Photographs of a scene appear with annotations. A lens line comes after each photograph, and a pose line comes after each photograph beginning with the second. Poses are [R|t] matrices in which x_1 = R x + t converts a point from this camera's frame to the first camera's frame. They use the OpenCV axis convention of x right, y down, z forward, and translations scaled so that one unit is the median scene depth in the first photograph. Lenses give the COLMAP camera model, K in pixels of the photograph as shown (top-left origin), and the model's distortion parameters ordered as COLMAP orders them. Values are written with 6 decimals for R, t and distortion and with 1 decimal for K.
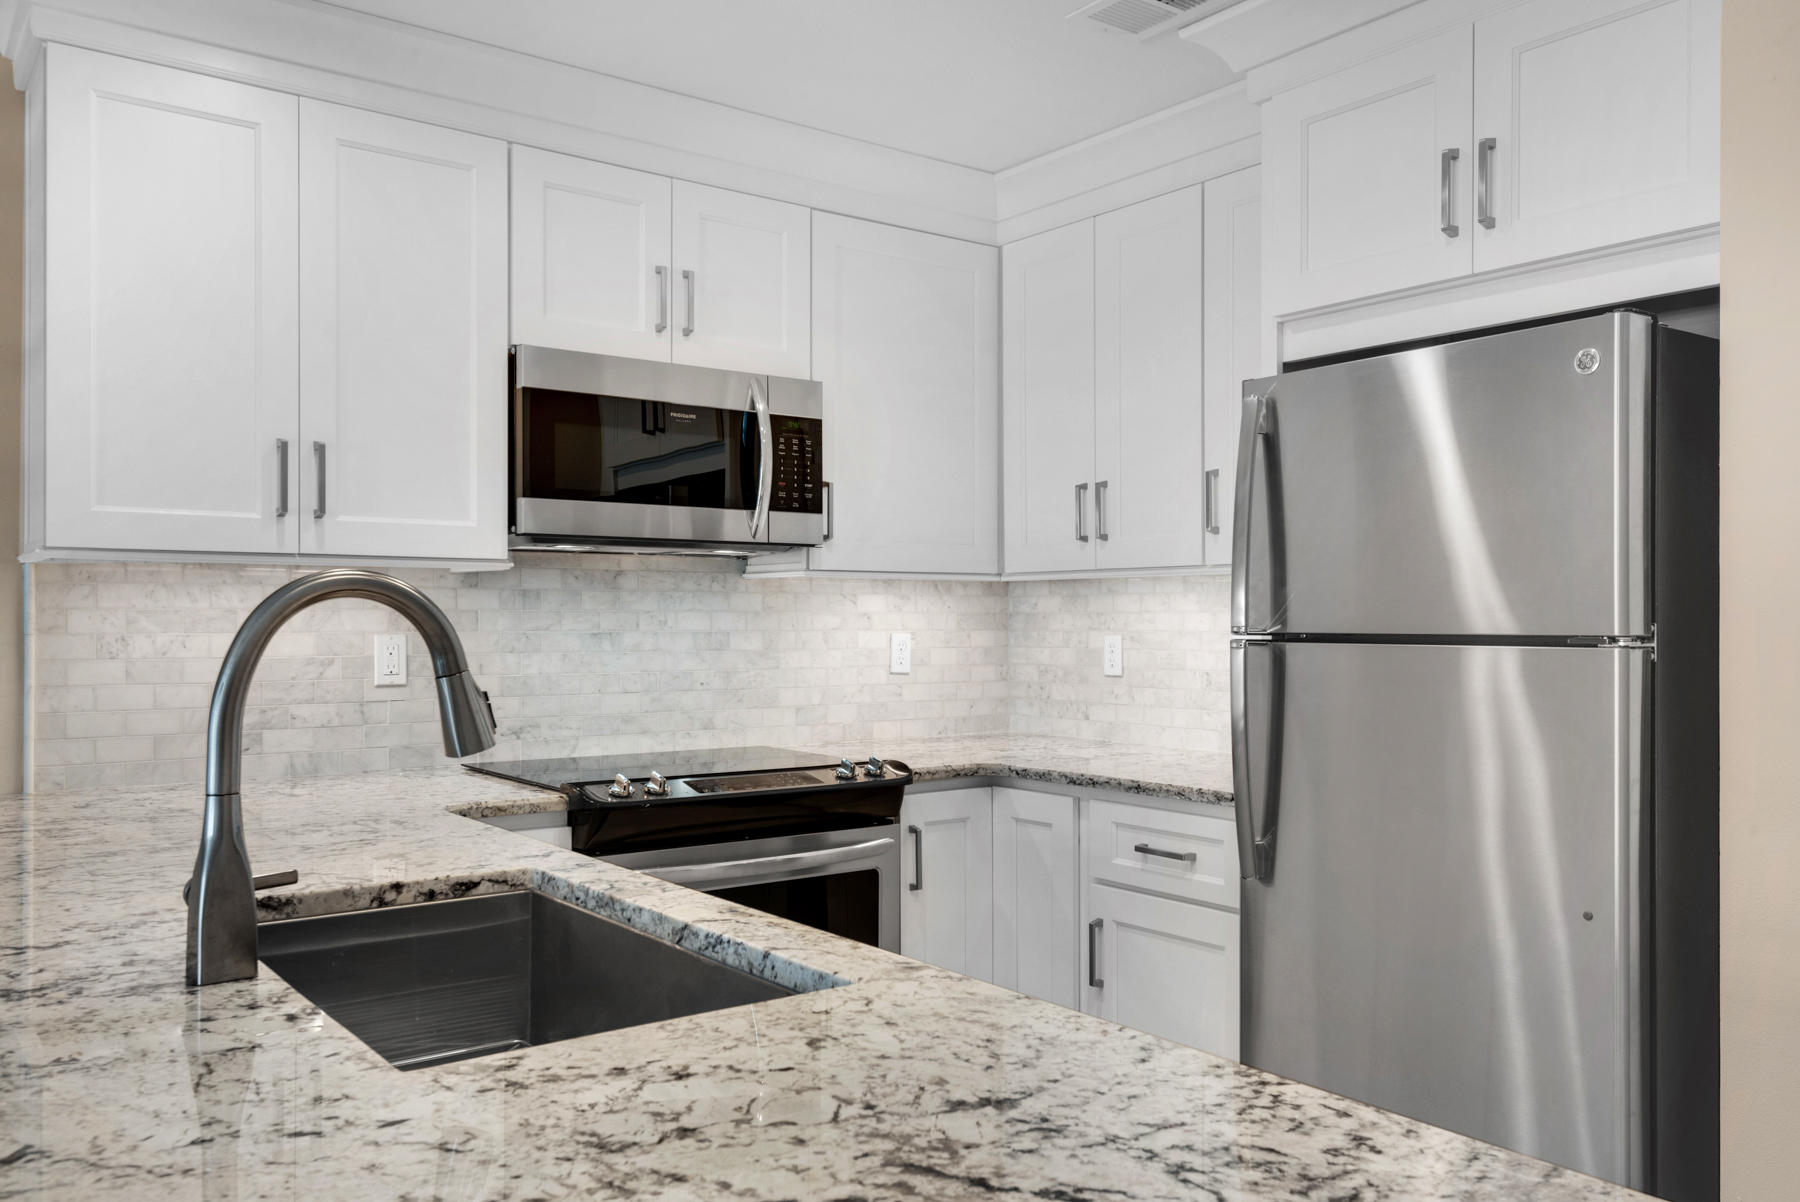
lens RADIAL K [[1391.9, 0, 921.5], [0, 1391.9, 614.4], [0, 0, 1]] dist [0.021813, 0.001565]
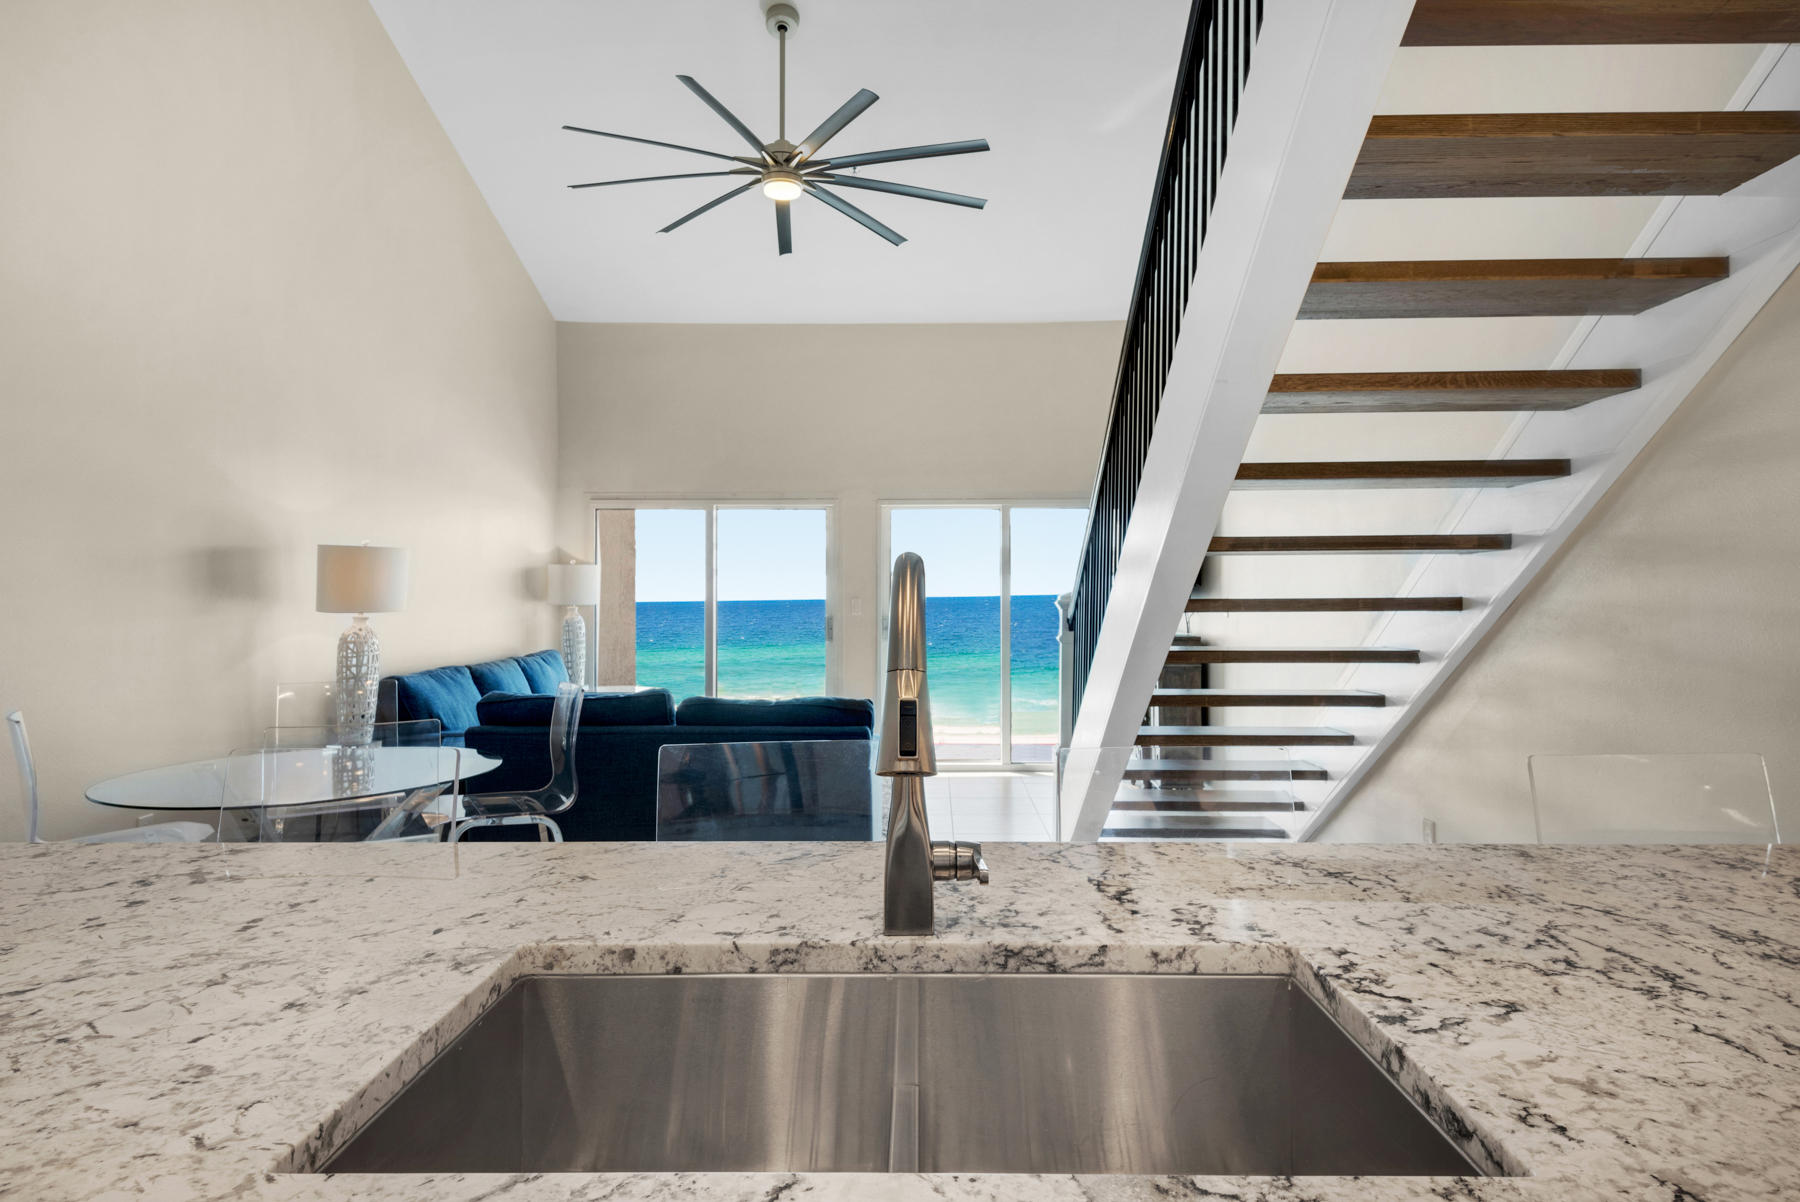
lens RADIAL K [[1047.6, 0, 901.3], [0, 1047.6, 590.6], [0, 0, 1]] dist [0.013407, -0.010485]
pose [[-0.622485, -0.002716, -0.782627, 0.067143], [0.001868, 0.999986, -0.004956, -0.001788], [0.782629, -0.004547, -0.622471, 0.667631]]
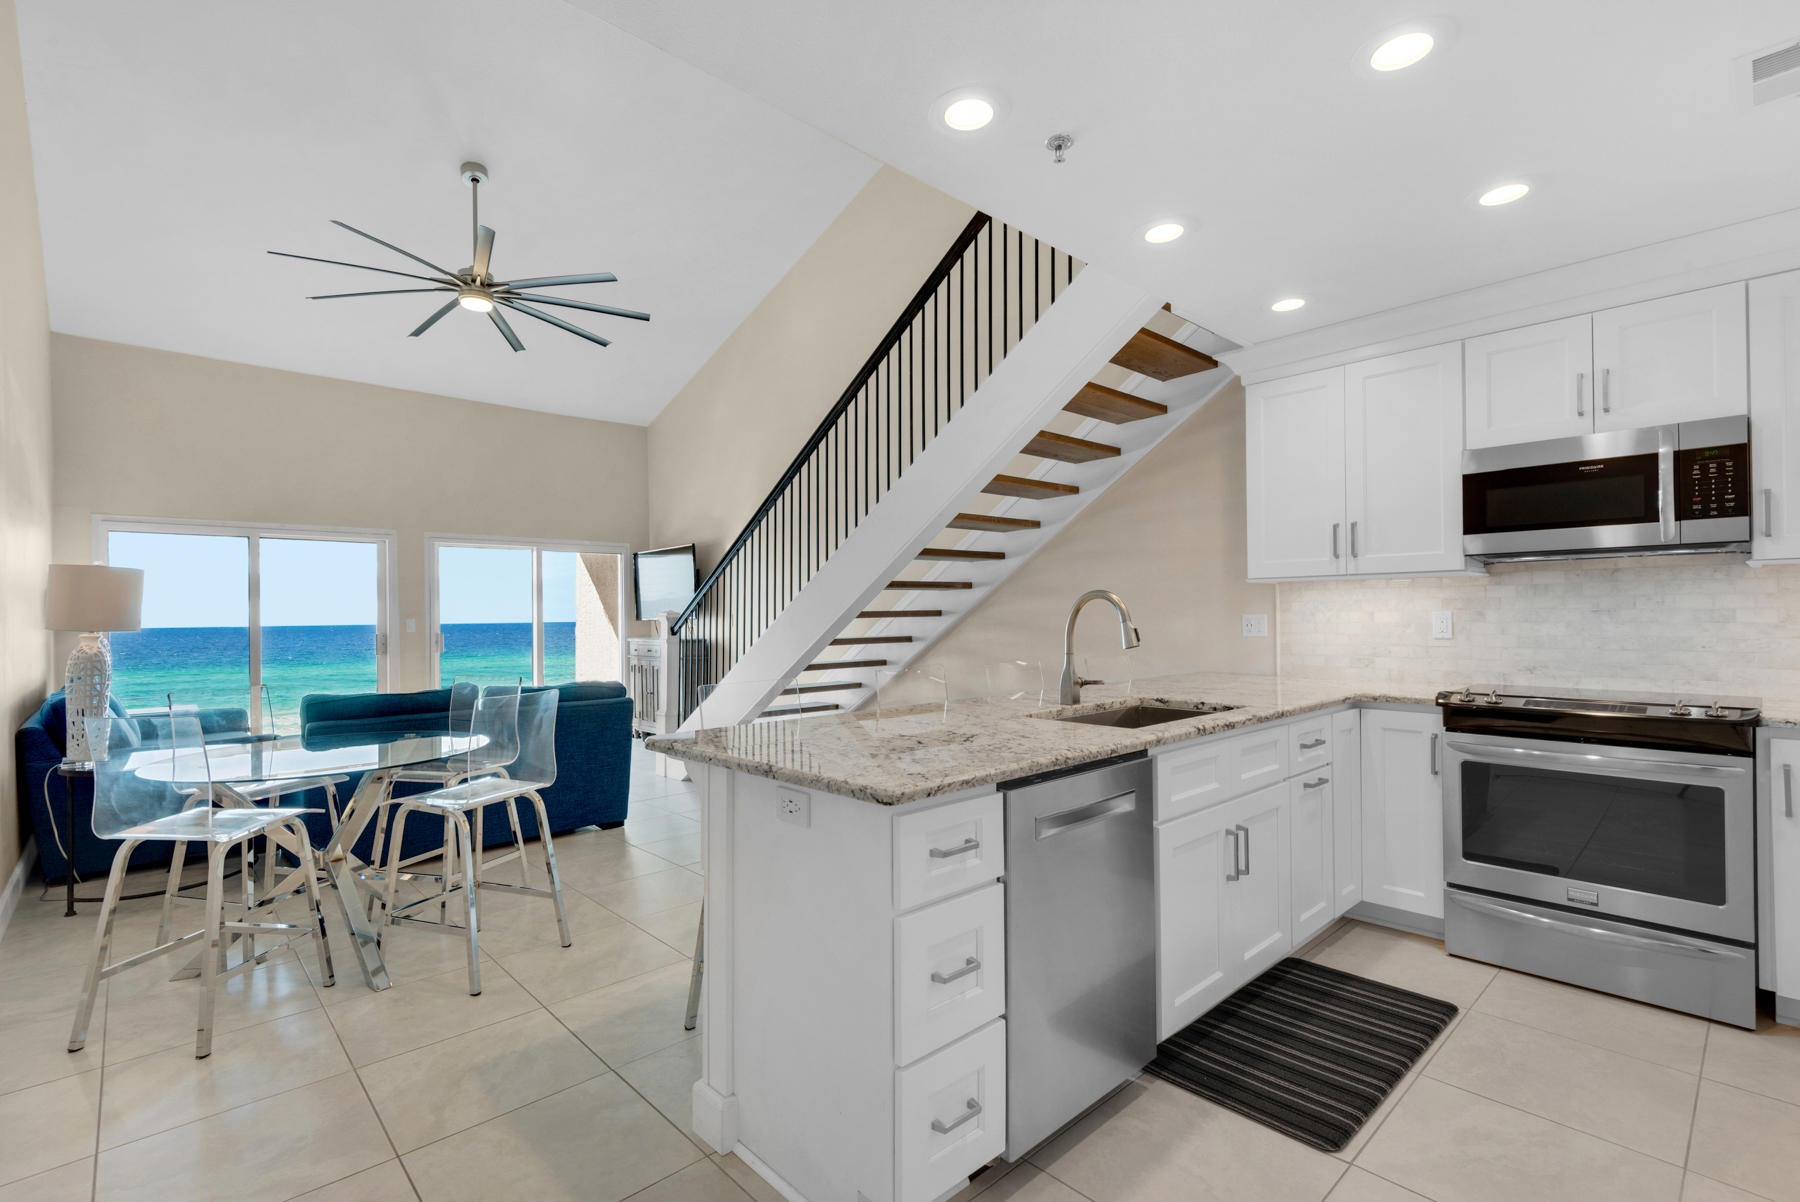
lens RADIAL K [[824.9, 0, 893.8], [0, 824.9, 608.3], [0, 0, 1]] dist [0.020483, -0.008186]
pose [[0.099731, -0.010437, -0.994960, 0.691160], [0.012754, 0.999876, -0.009210, 0.011165], [0.994933, -0.011771, 0.099851, 0.150502]]
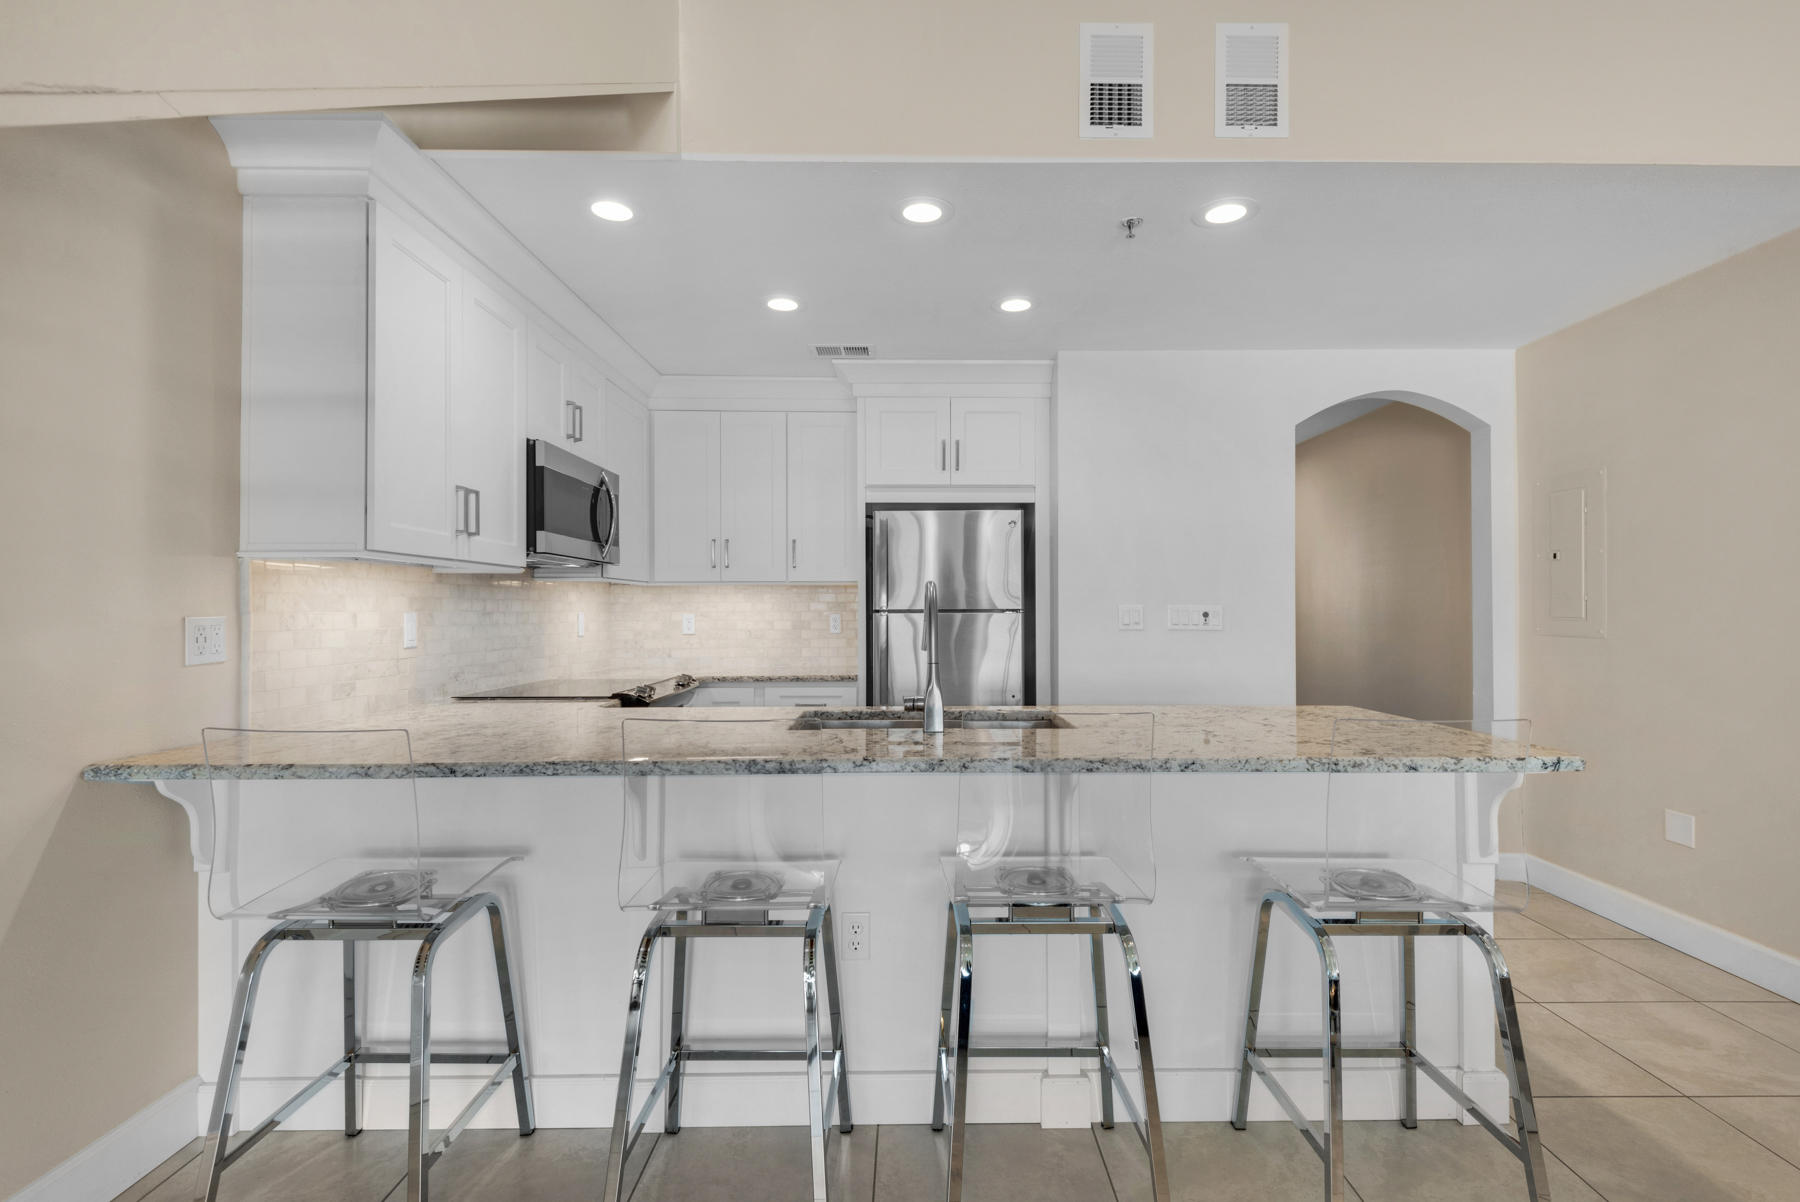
lens RADIAL K [[824.9, 0, 914.5], [0, 824.9, 612.7], [0, 0, 1]] dist [0.020483, -0.008186]
pose [[0.600287, -0.004014, 0.799774, -0.789863], [0.000206, 0.999988, 0.004864, 0.009661], [-0.799784, -0.002755, 0.600281, 0.039748]]
